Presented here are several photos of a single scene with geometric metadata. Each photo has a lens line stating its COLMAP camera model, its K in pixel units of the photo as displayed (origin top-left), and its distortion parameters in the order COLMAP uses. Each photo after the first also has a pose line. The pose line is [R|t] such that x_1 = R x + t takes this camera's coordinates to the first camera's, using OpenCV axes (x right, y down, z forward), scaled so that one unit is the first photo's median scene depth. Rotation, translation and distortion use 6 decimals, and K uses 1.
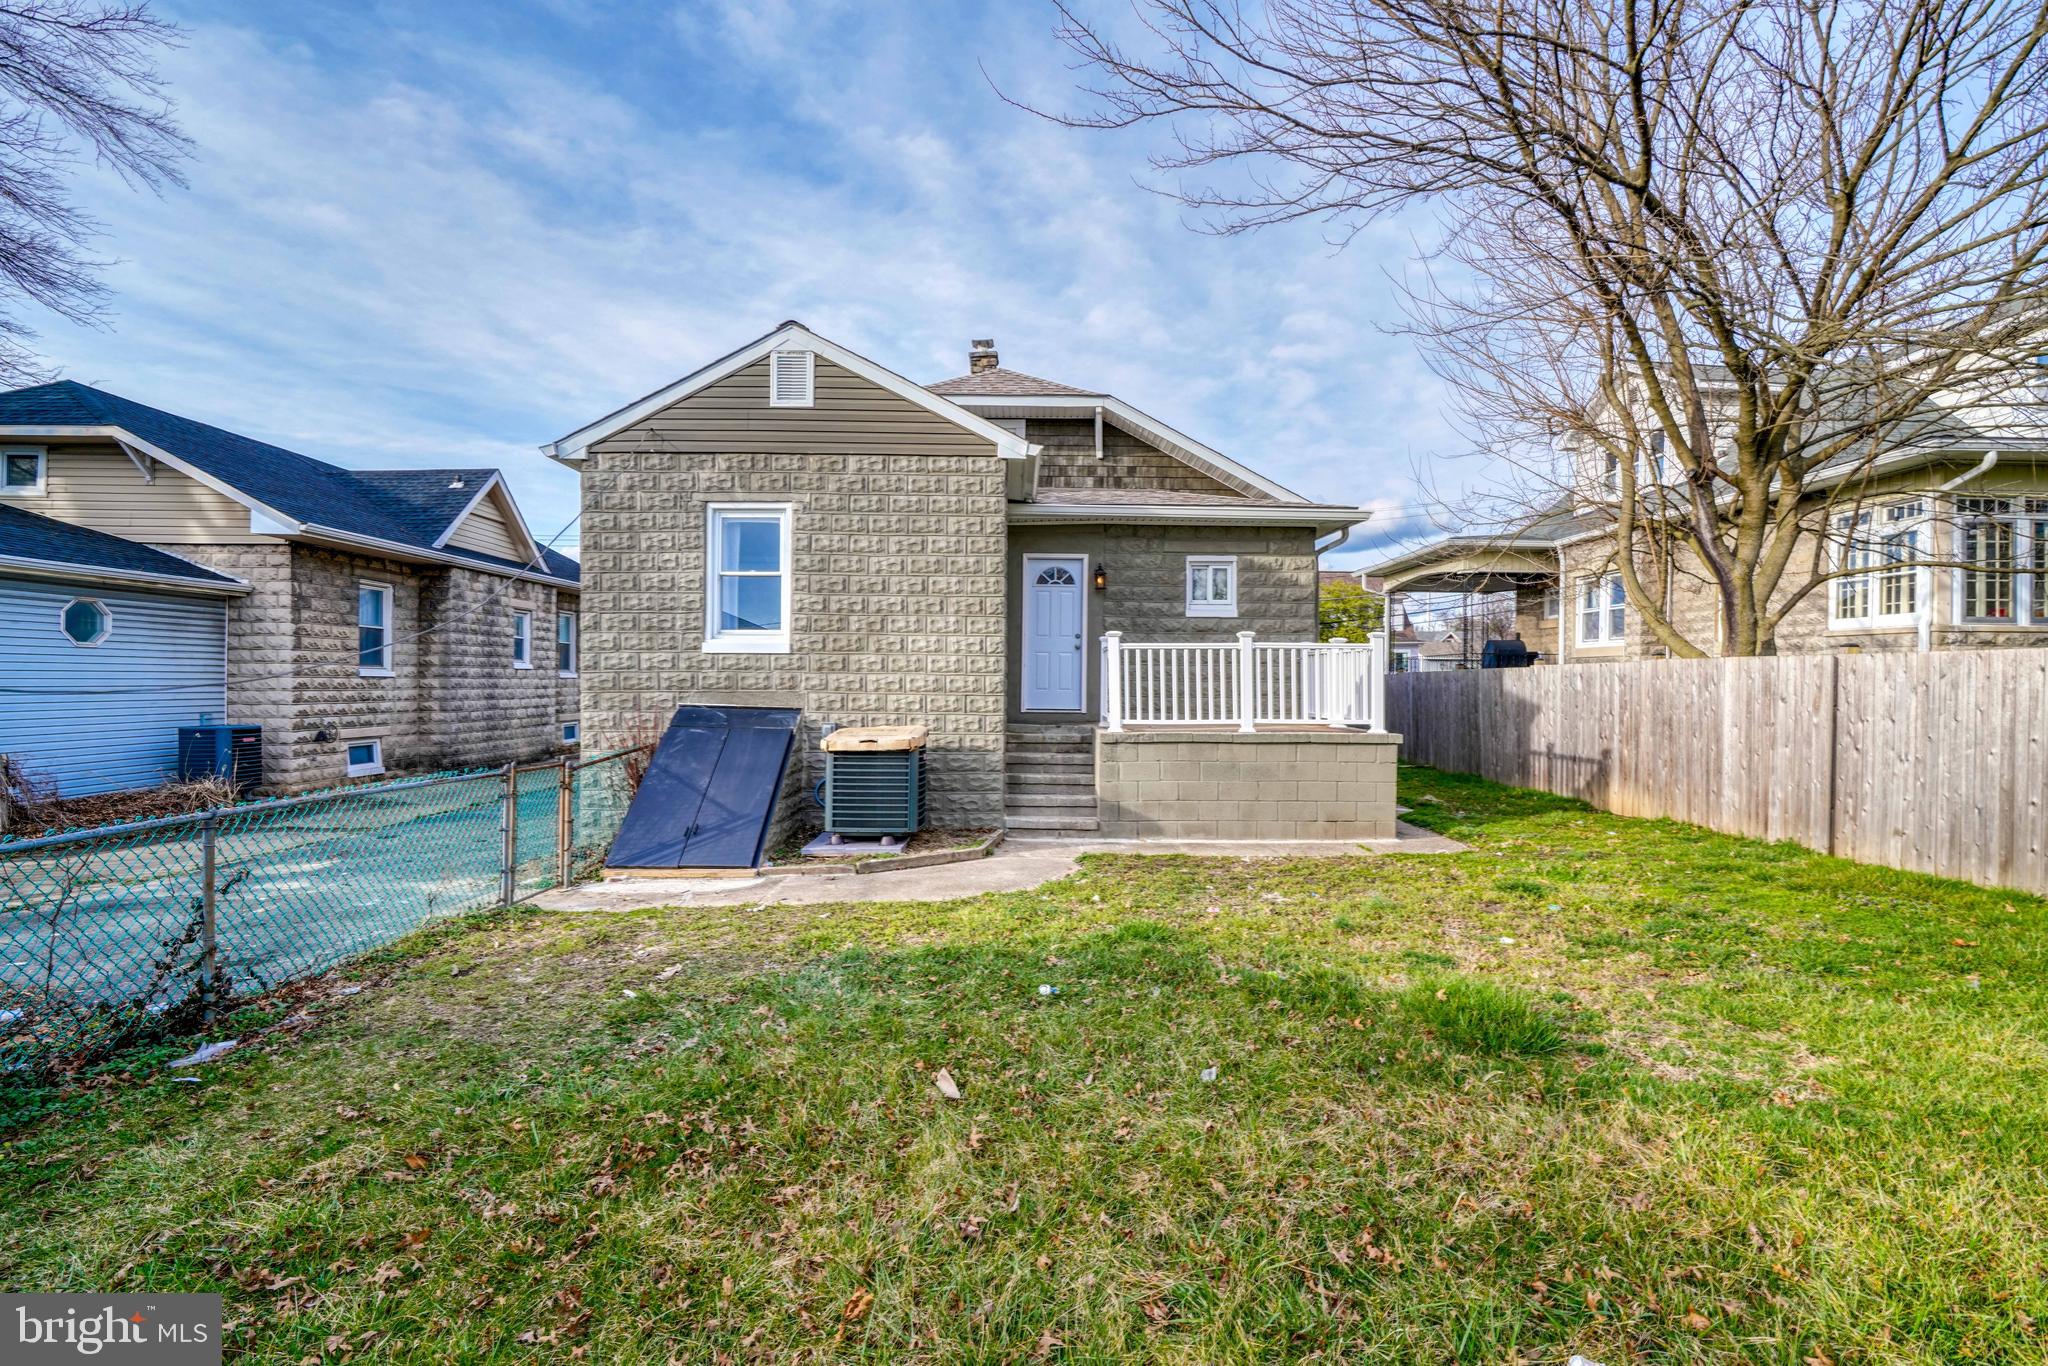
lens RADIAL K [[902.6, 0, 1019.9], [0, 902.6, 683.5], [0, 0, 1]] dist [-0.003661, -0.000042]
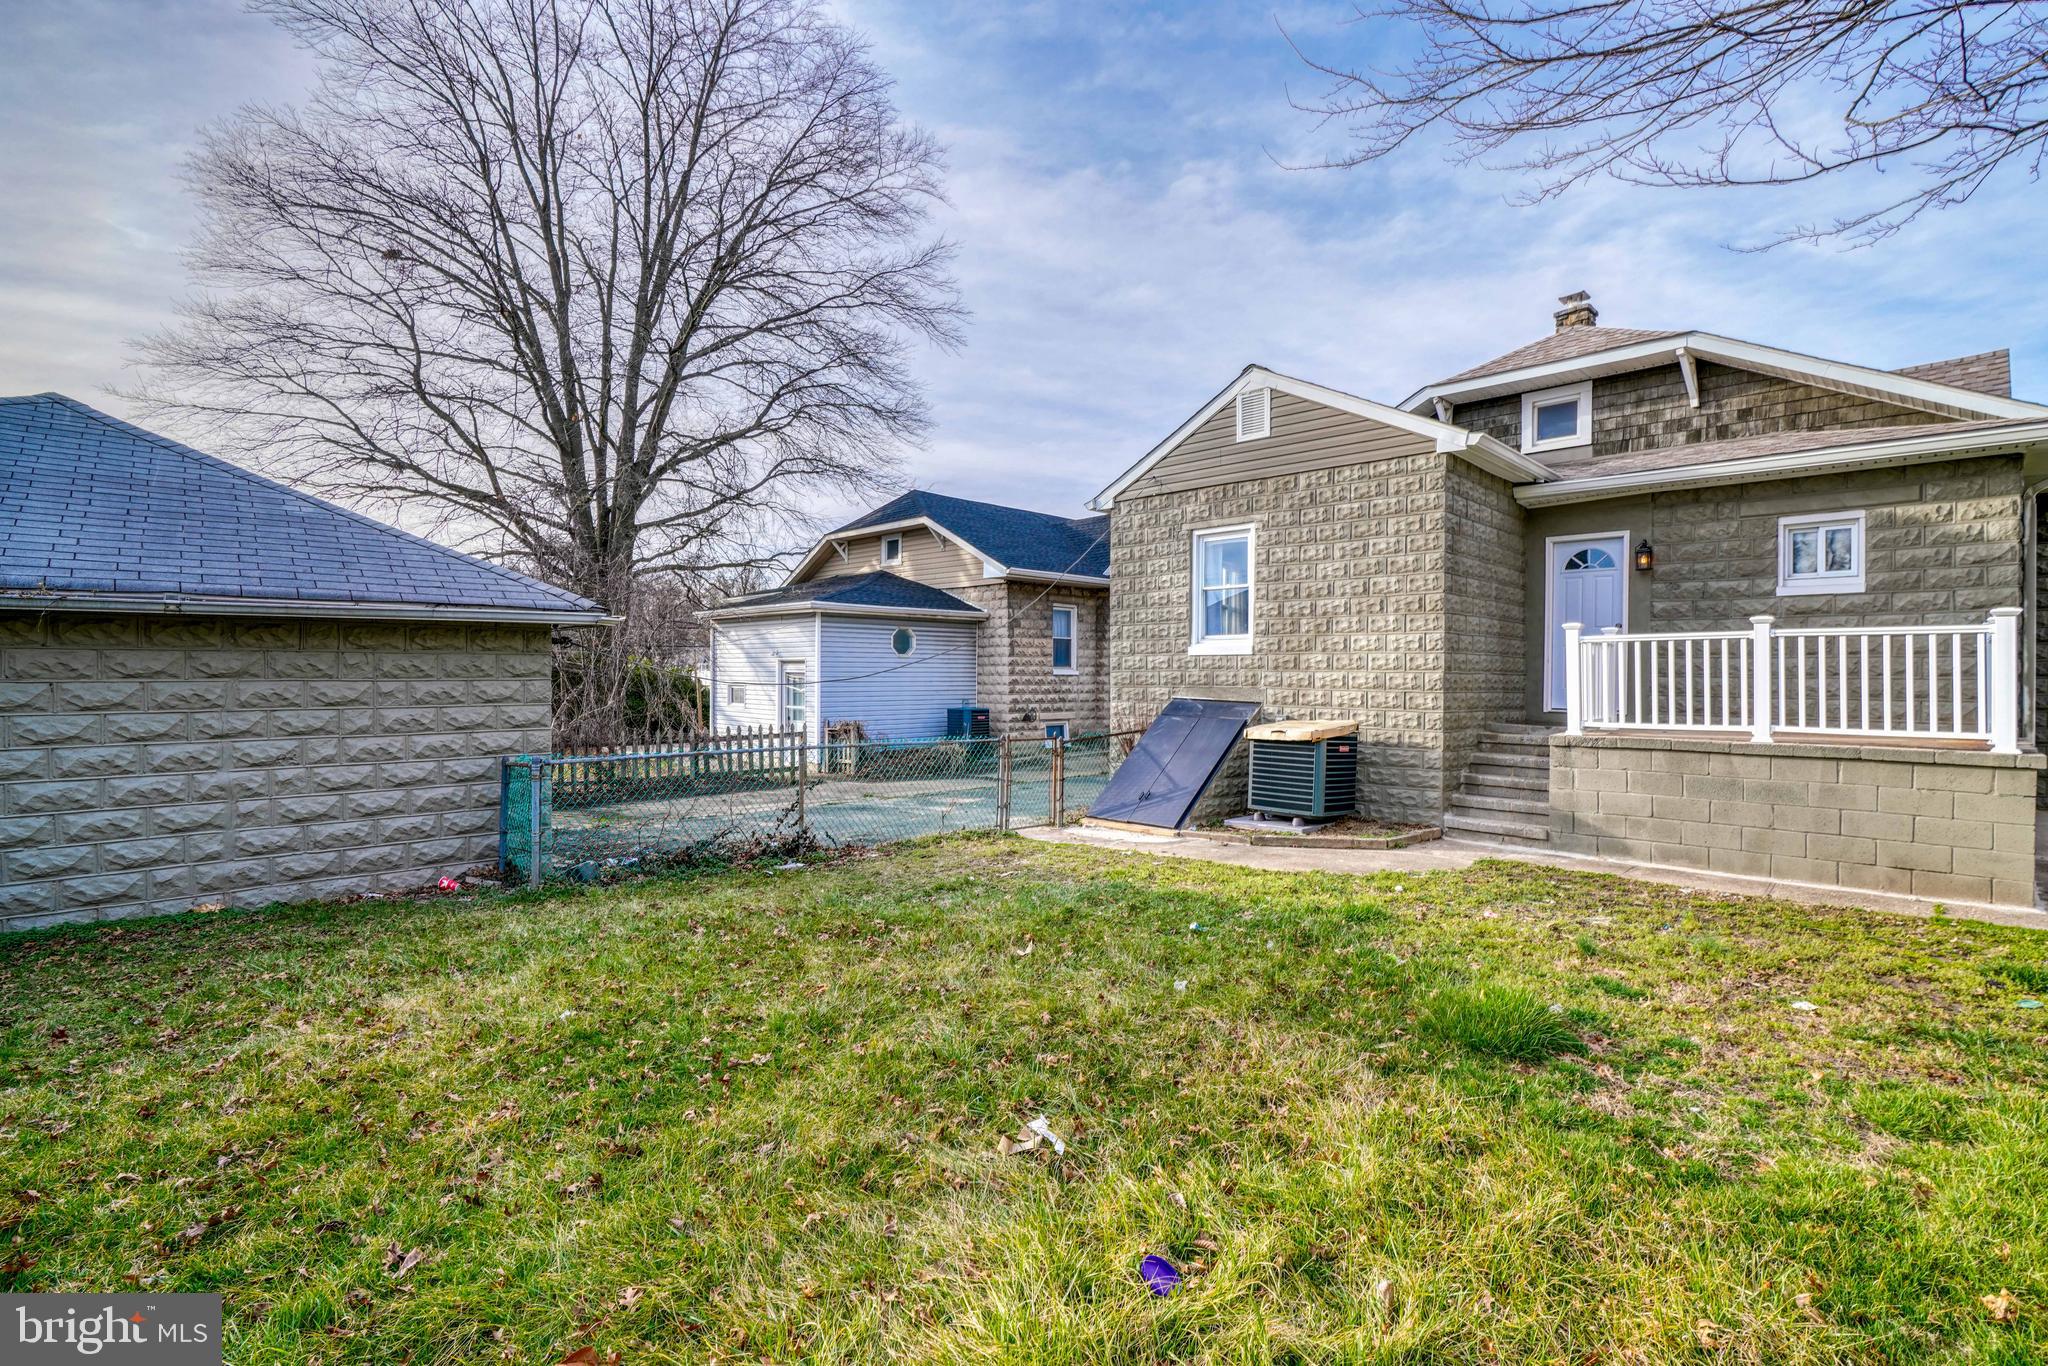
lens RADIAL K [[902.6, 0, 1019.9], [0, 902.6, 683.5], [0, 0, 1]] dist [-0.003661, -0.000042]
pose [[0.716653, 0.003459, -0.697421, 0.327756], [-0.000505, 0.999990, 0.004441, -0.001019], [0.697430, -0.002831, 0.716648, -0.028659]]
